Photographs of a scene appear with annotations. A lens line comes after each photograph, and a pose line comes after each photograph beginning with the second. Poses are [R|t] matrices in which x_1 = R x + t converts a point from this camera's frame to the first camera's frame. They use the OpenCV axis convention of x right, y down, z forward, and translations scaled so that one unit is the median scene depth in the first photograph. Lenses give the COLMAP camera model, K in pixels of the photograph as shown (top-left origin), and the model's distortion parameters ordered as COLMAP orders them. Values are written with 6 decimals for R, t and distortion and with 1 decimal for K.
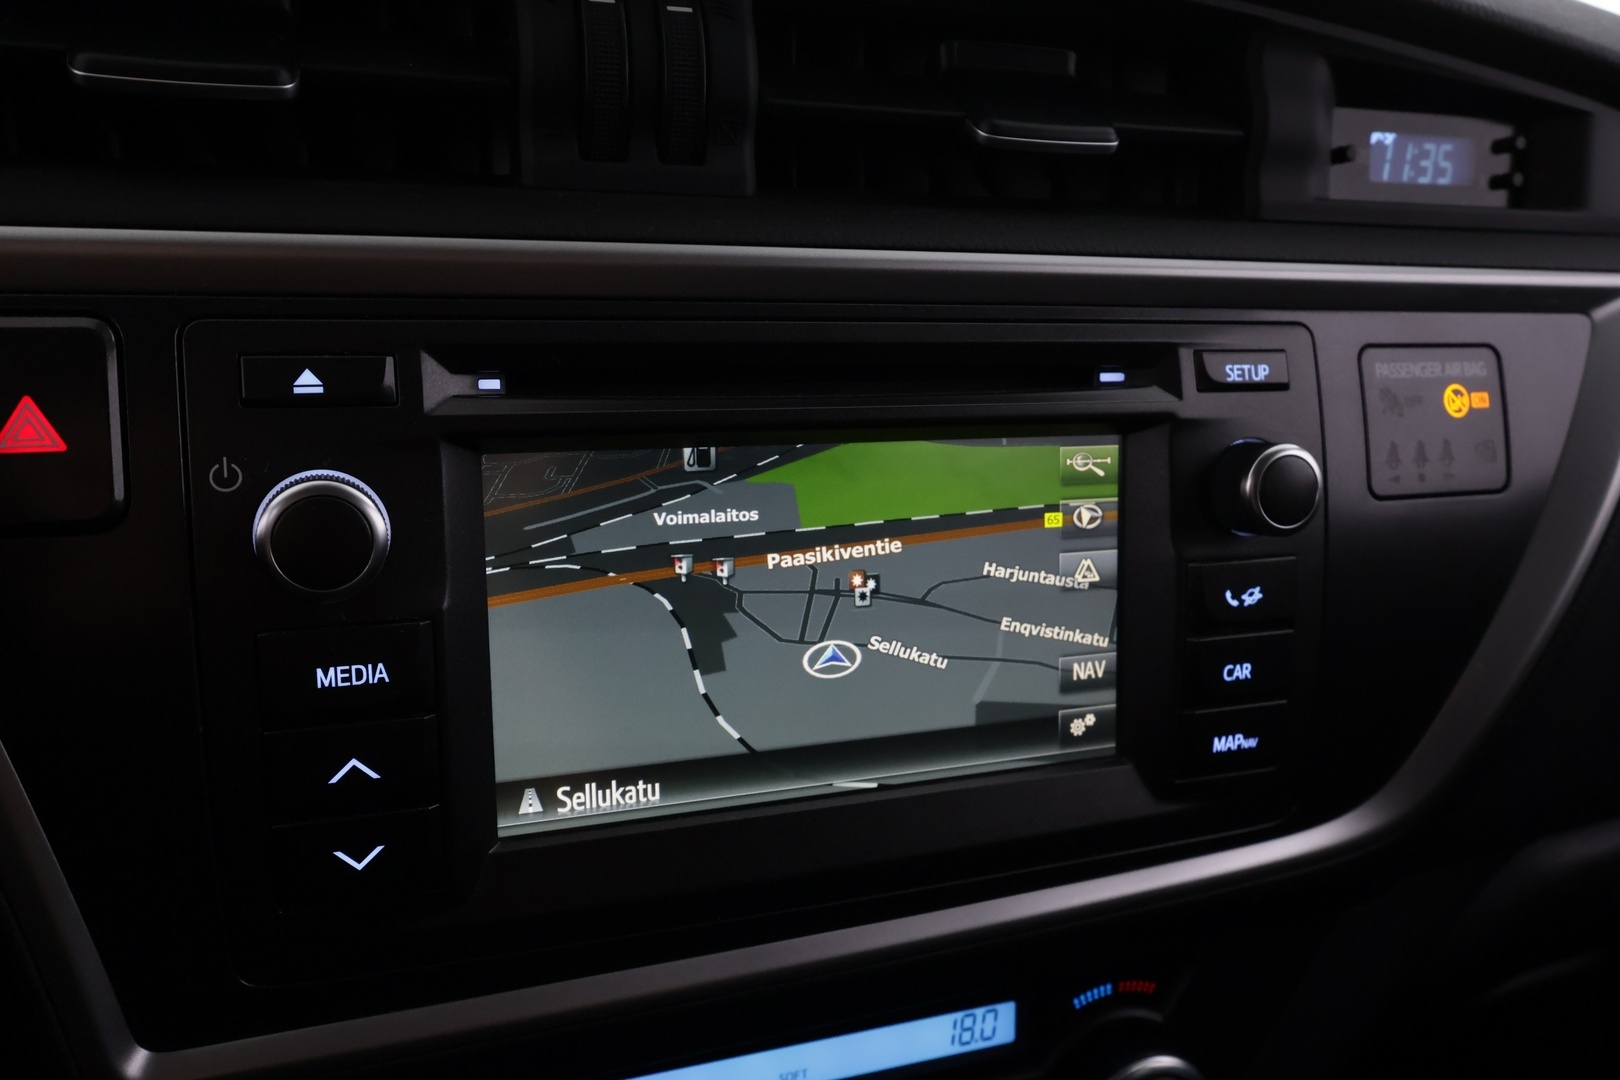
lens RADIAL K [[1258.8, 0, 806.1], [0, 1258.8, 532.7], [0, 0, 1]] dist [0.001397, 0.019168]
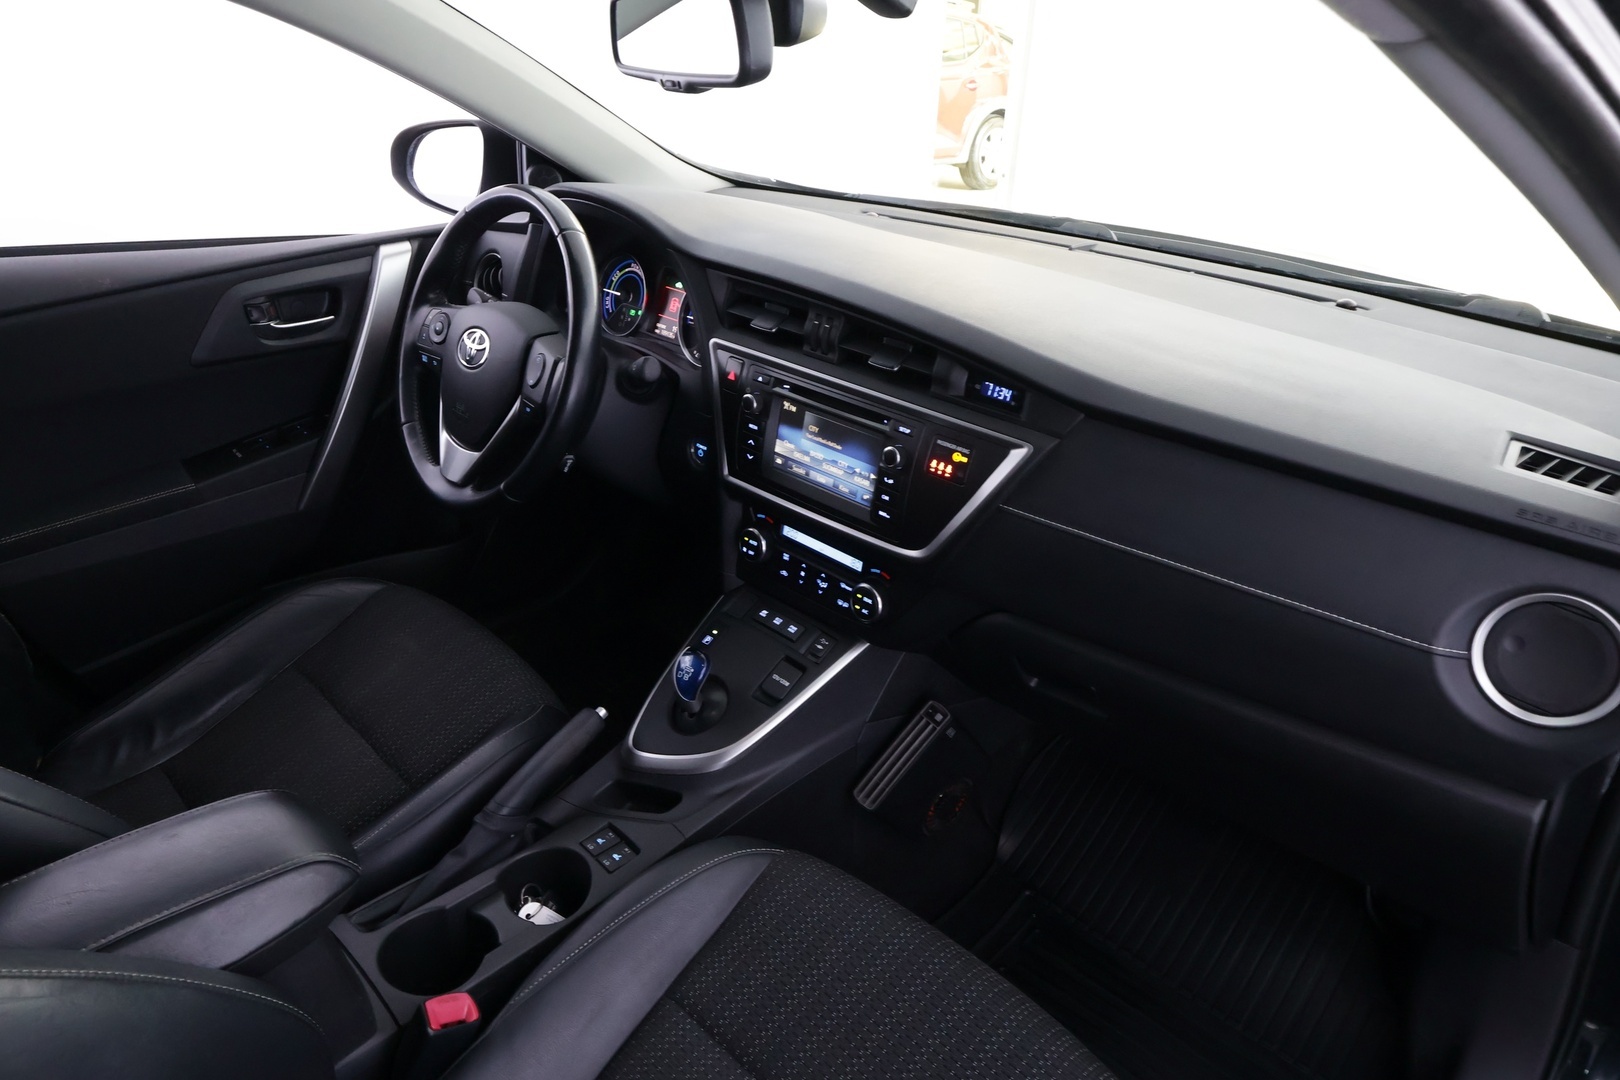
lens RADIAL K [[1069.4, 0, 811.6], [0, 1069.4, 540.0], [0, 0, 1]] dist [0.004825, -0.000061]
pose [[0.415859, 0.376963, -0.827623, 3.276074], [-0.259722, 0.921374, 0.289161, -0.733538], [0.871554, 0.094702, 0.481067, -0.926113]]
